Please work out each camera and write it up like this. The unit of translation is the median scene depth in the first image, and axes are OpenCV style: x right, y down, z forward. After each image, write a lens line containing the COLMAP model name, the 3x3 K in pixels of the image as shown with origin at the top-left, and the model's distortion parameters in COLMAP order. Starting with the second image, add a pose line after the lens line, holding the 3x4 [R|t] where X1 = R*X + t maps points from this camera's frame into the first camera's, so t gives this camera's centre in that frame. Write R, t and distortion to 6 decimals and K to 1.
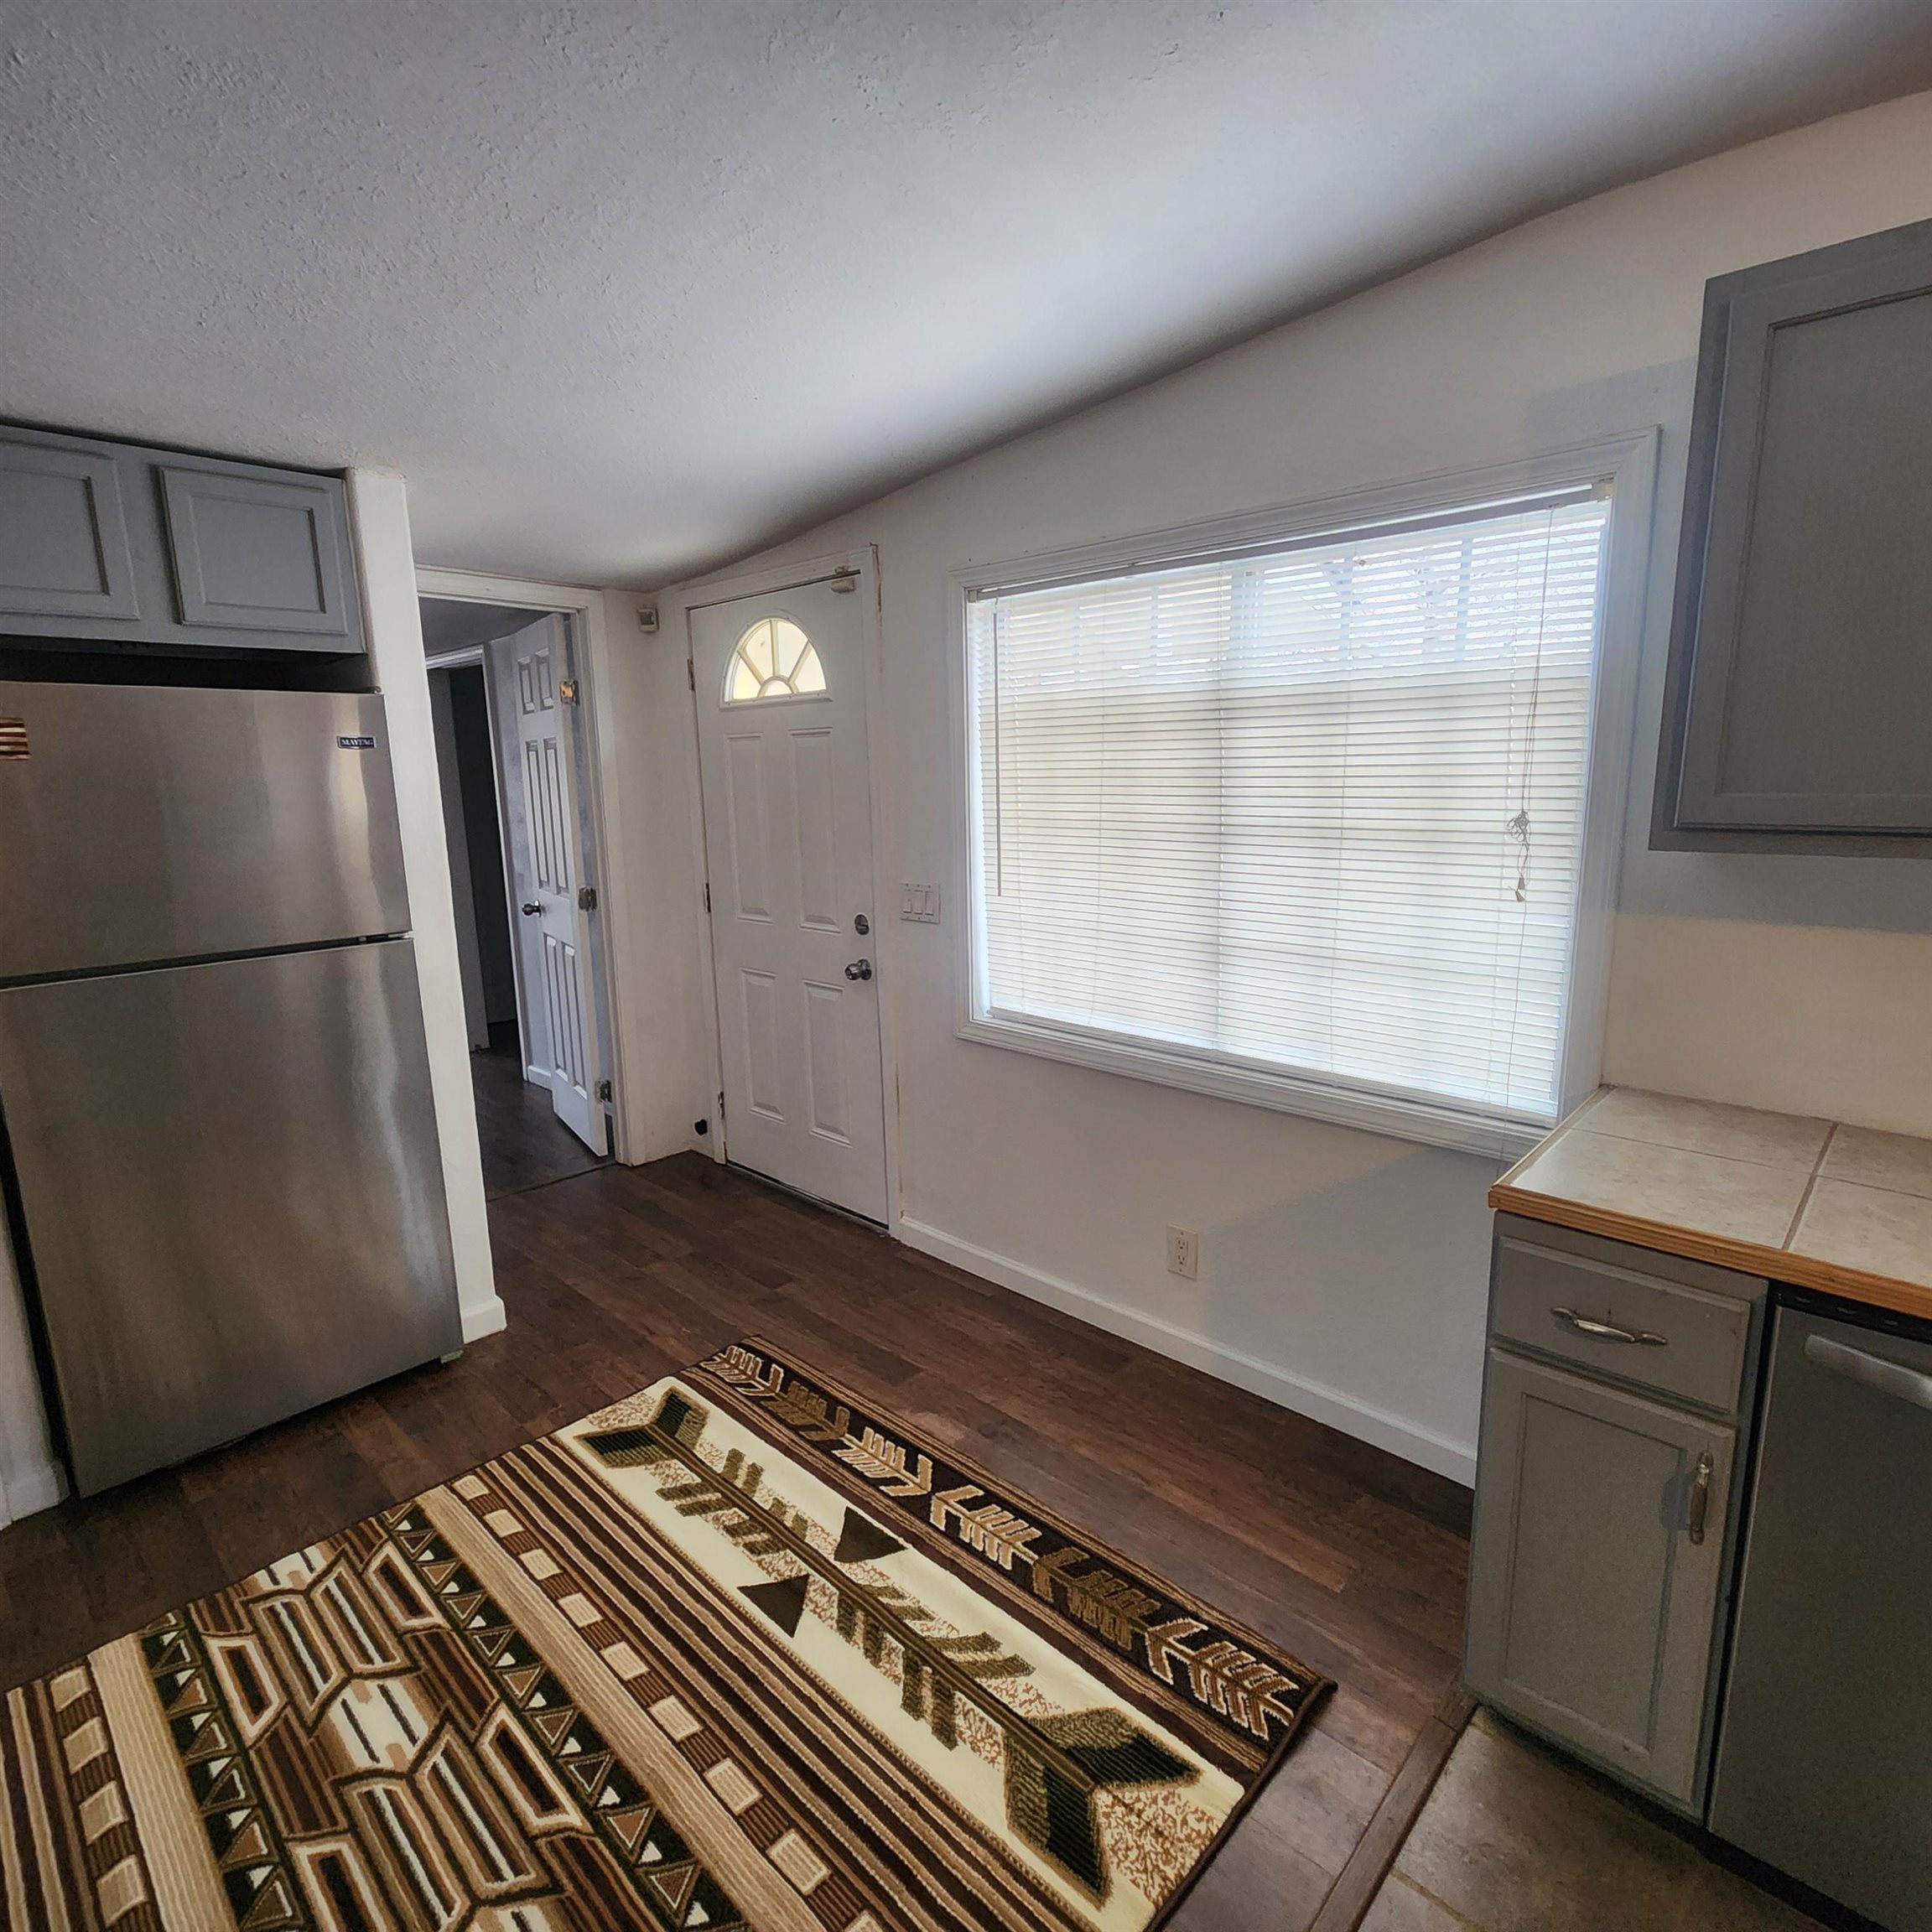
lens RADIAL K [[1046.3, 0, 966.0], [0, 1046.3, 966.0], [0, 0, 1]] dist [0.001199, 0.000895]
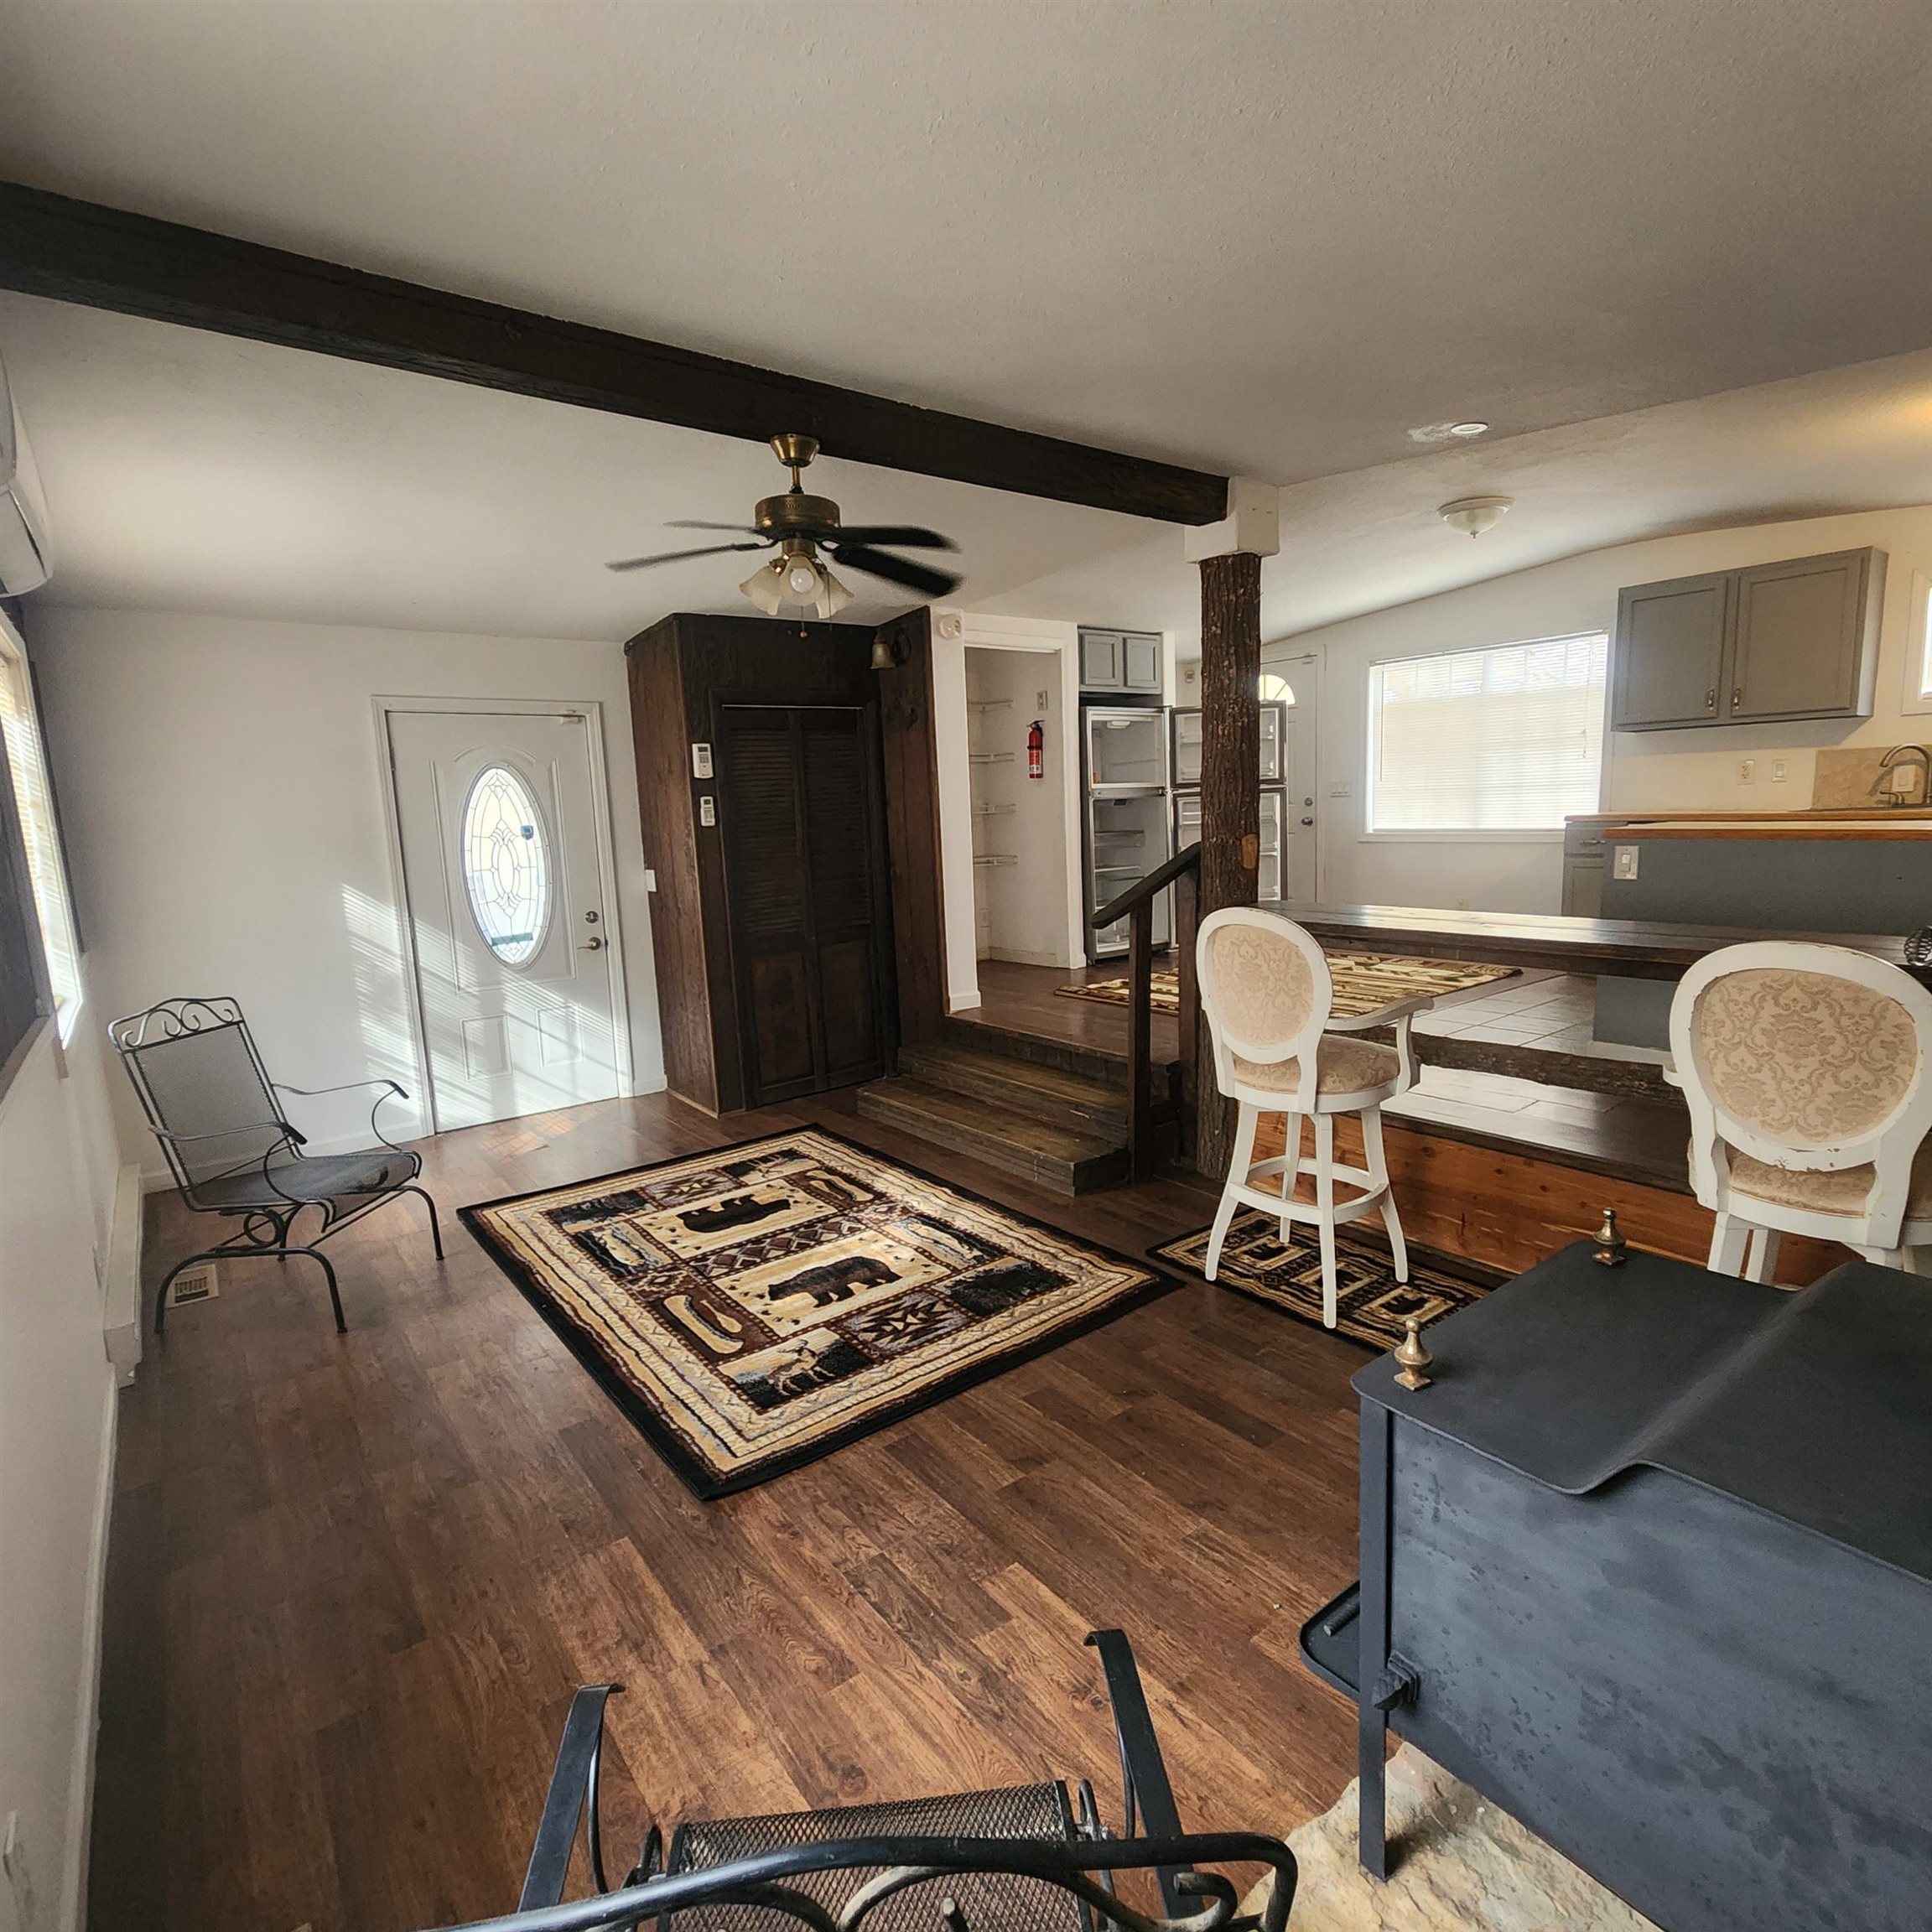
lens RADIAL K [[1051.9, 0, 966.0], [0, 1051.9, 966.0], [0, 0, 1]] dist [0.000172, -0.001915]
pose [[0.987284, 0.005018, -0.158884, -0.987615], [-0.010070, 0.999468, -0.031008, 0.839376], [0.158644, 0.032214, 0.986810, -2.957635]]
